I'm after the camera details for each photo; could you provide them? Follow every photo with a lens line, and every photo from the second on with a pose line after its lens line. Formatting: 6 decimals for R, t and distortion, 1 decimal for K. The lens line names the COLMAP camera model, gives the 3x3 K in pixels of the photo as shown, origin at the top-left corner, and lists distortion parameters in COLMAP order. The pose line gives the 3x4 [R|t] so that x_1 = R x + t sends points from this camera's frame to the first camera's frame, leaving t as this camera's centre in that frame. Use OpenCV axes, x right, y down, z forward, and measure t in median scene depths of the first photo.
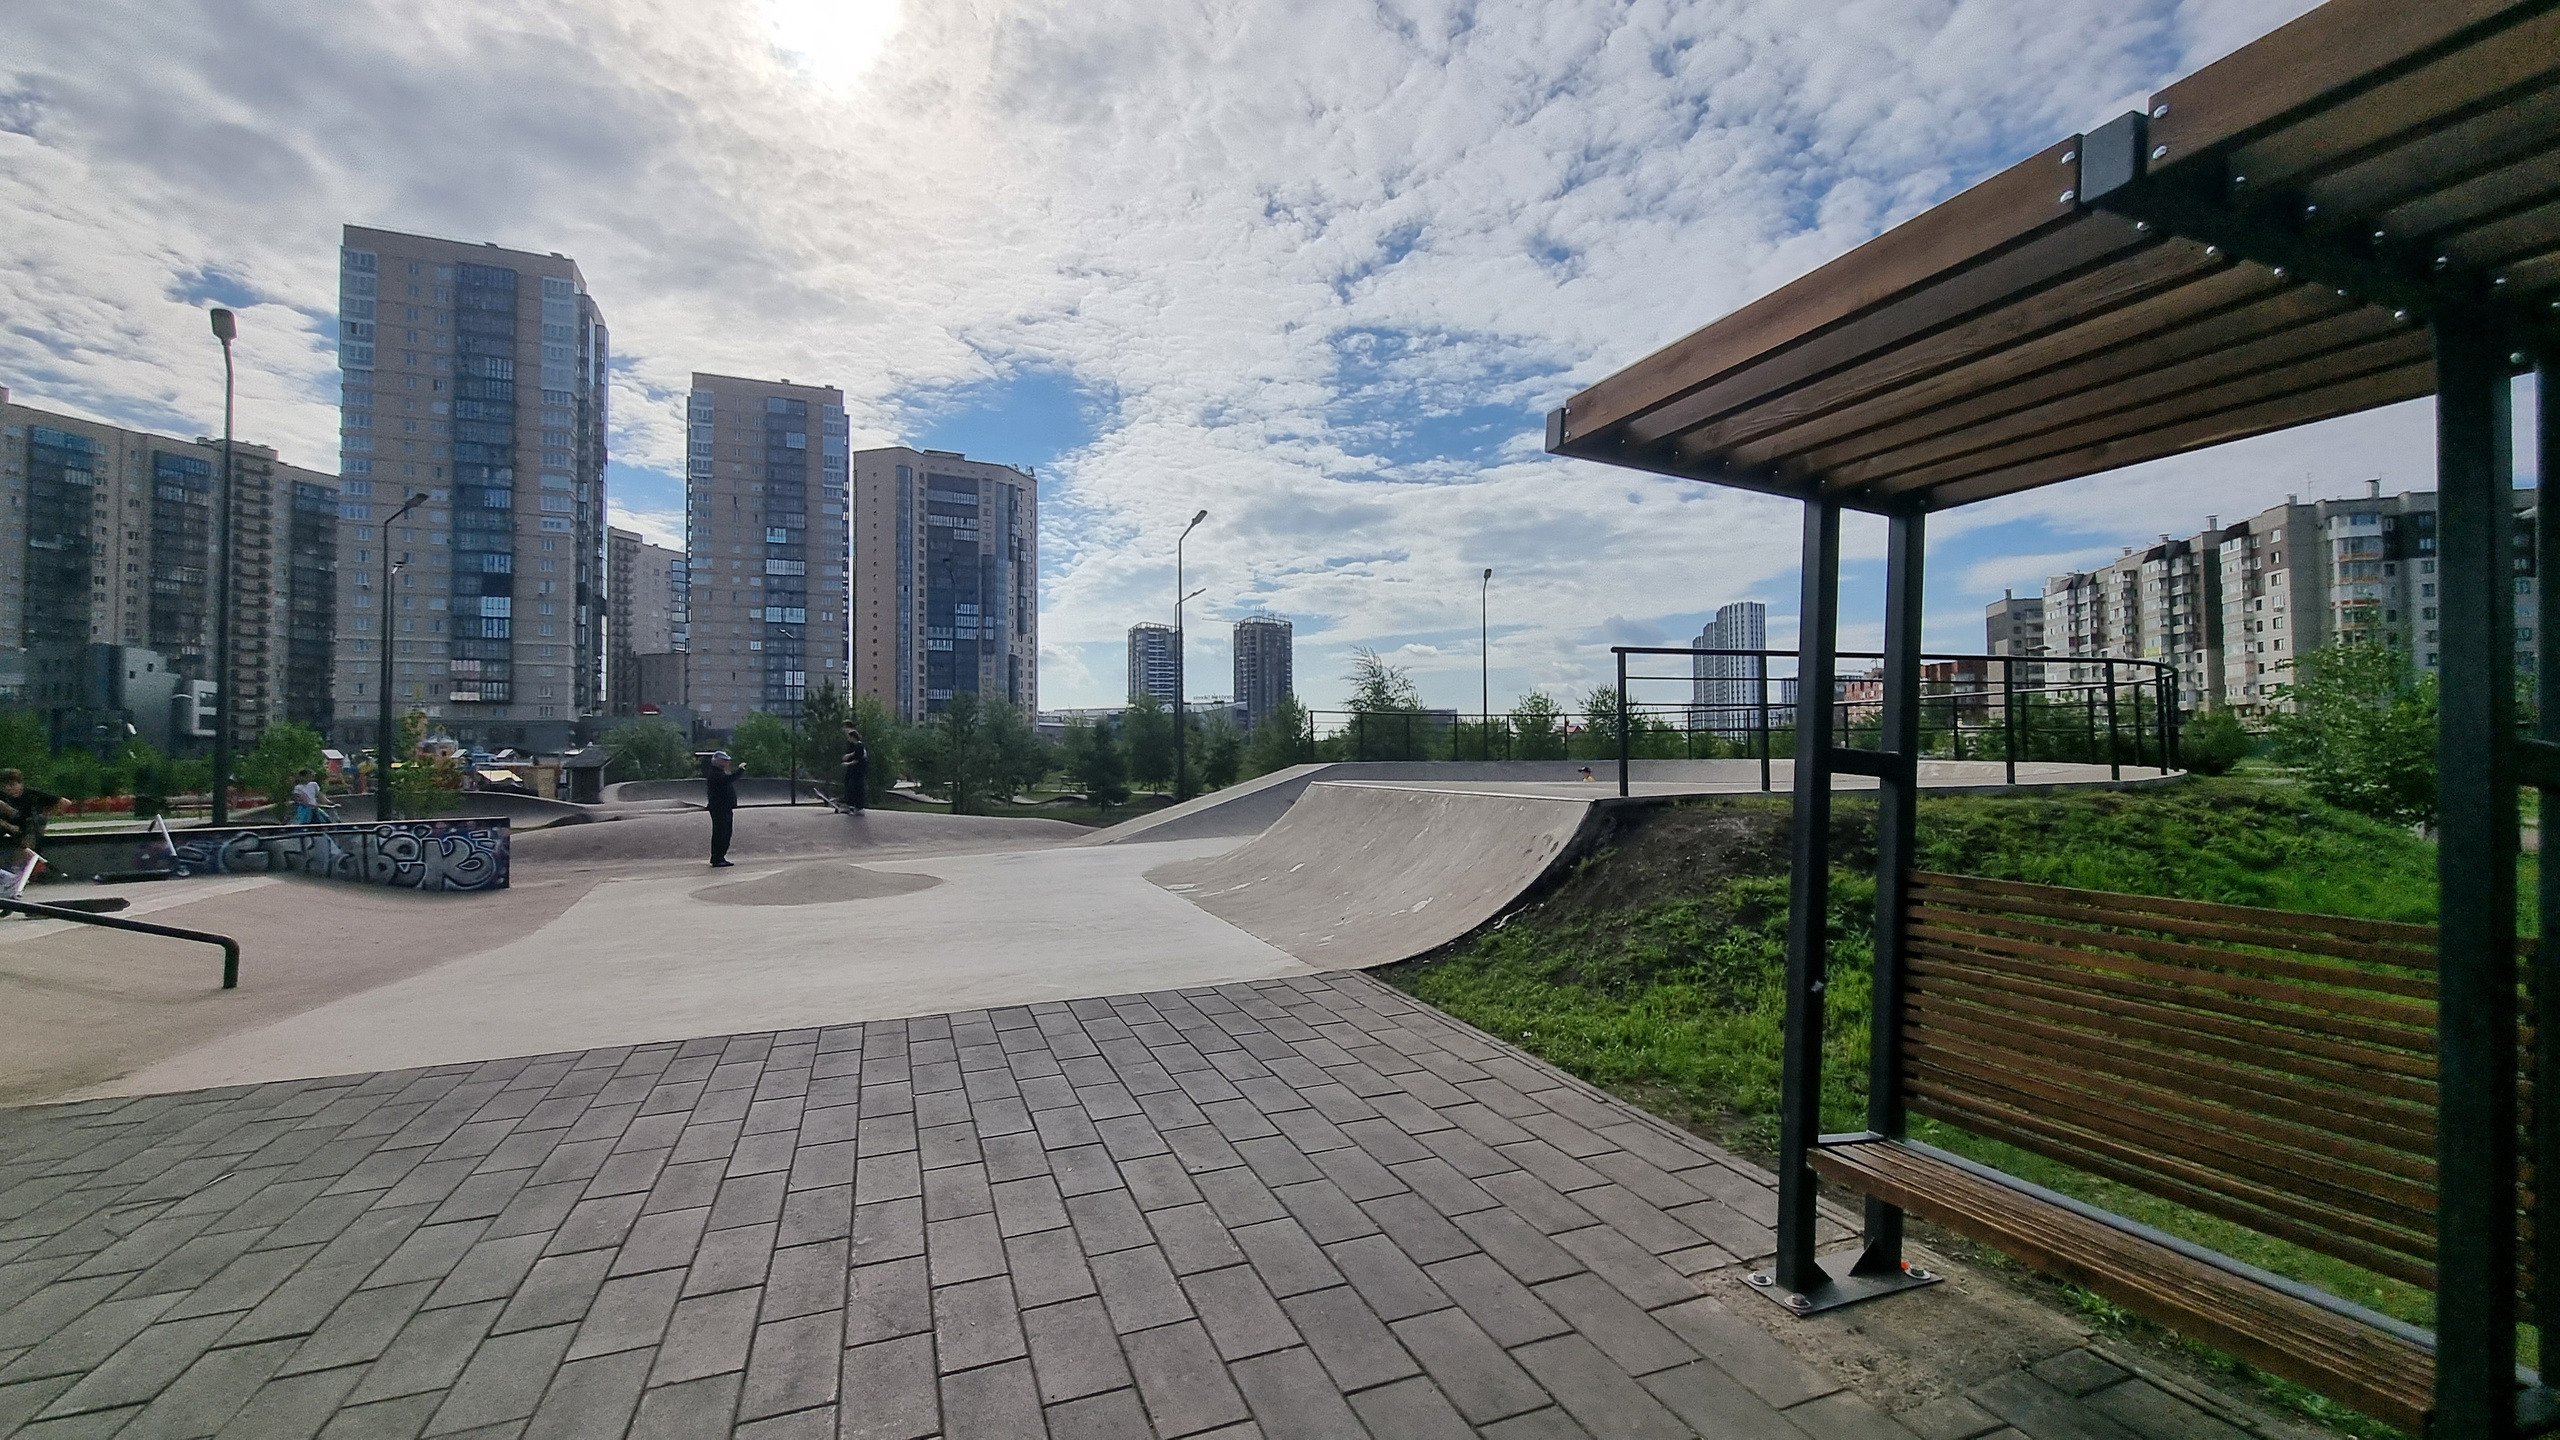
lens RADIAL K [[1062.3, 0, 1279.0], [0, 1062.3, 727.1], [0, 0, 1]] dist [-0.001479, -0.000192]
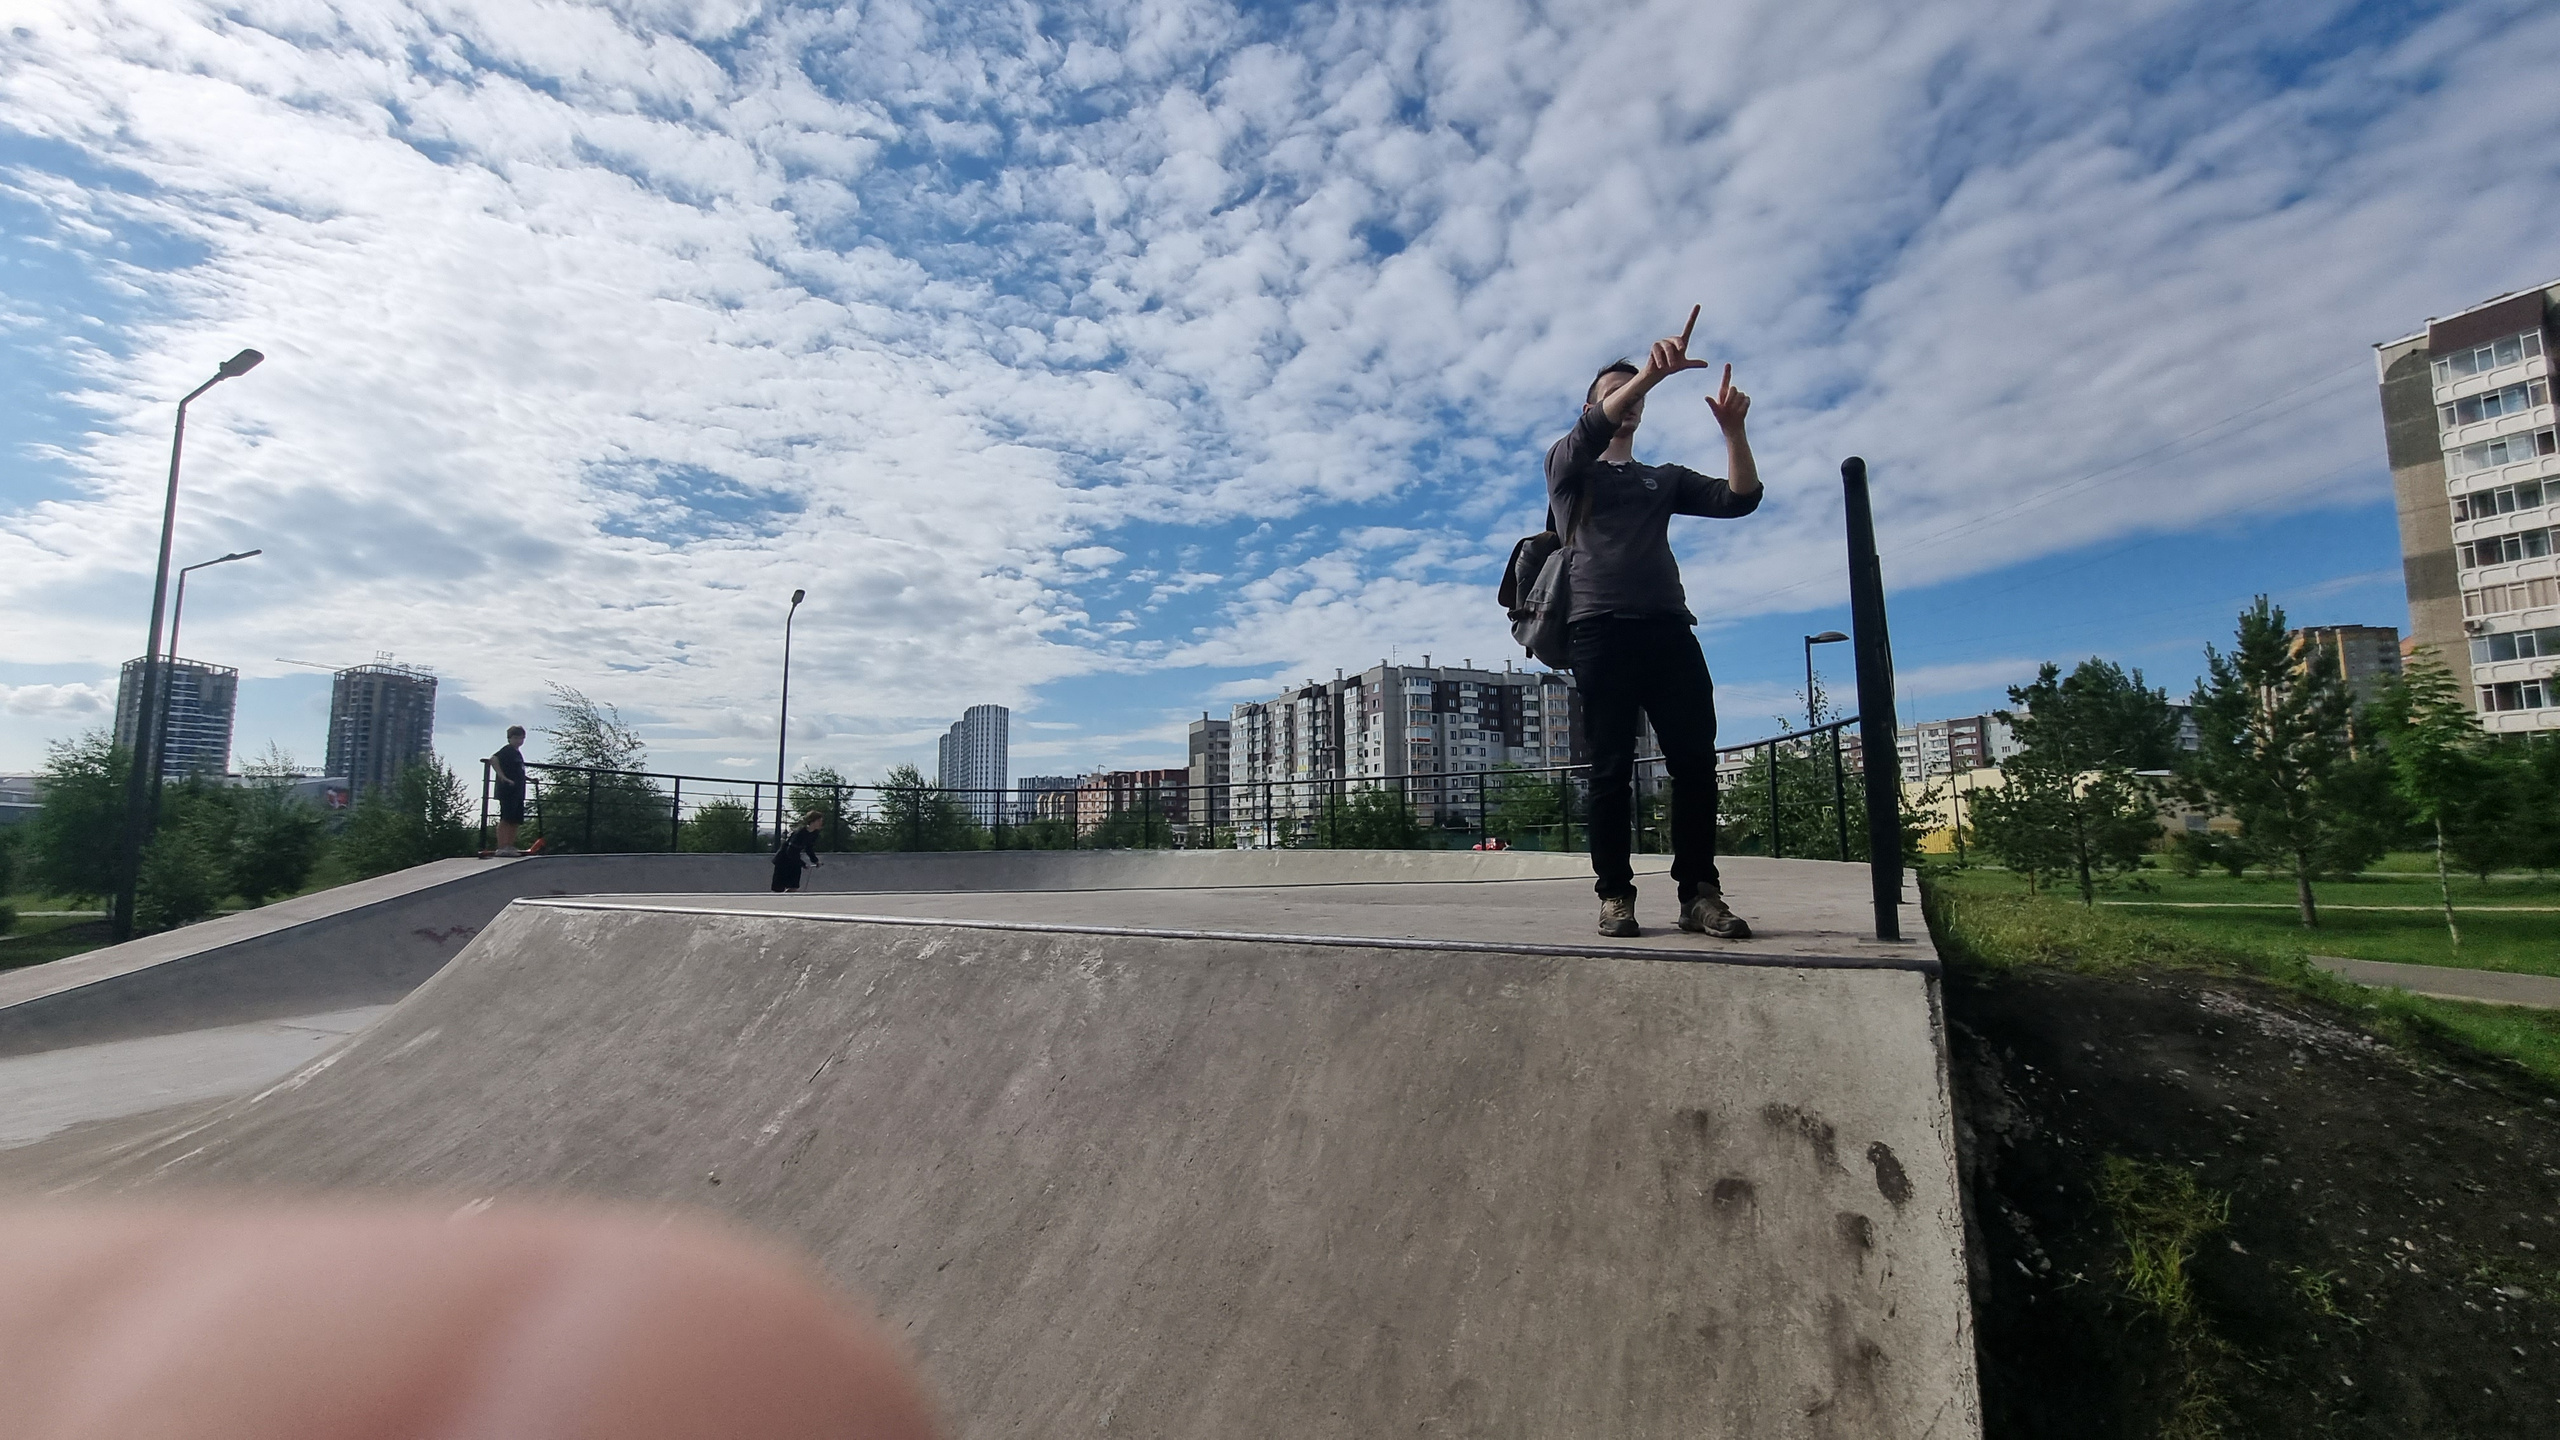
lens RADIAL K [[1034.0, 0, 1280.0], [0, 1034.0, 720.0], [0, 0, 1]] dist [-0.000569, -0.000122]
pose [[0.762344, 0.081718, 0.641992, -0.001894], [-0.017281, 0.994213, -0.106030, 0.012052], [-0.646941, 0.069737, 0.759345, 0.291999]]
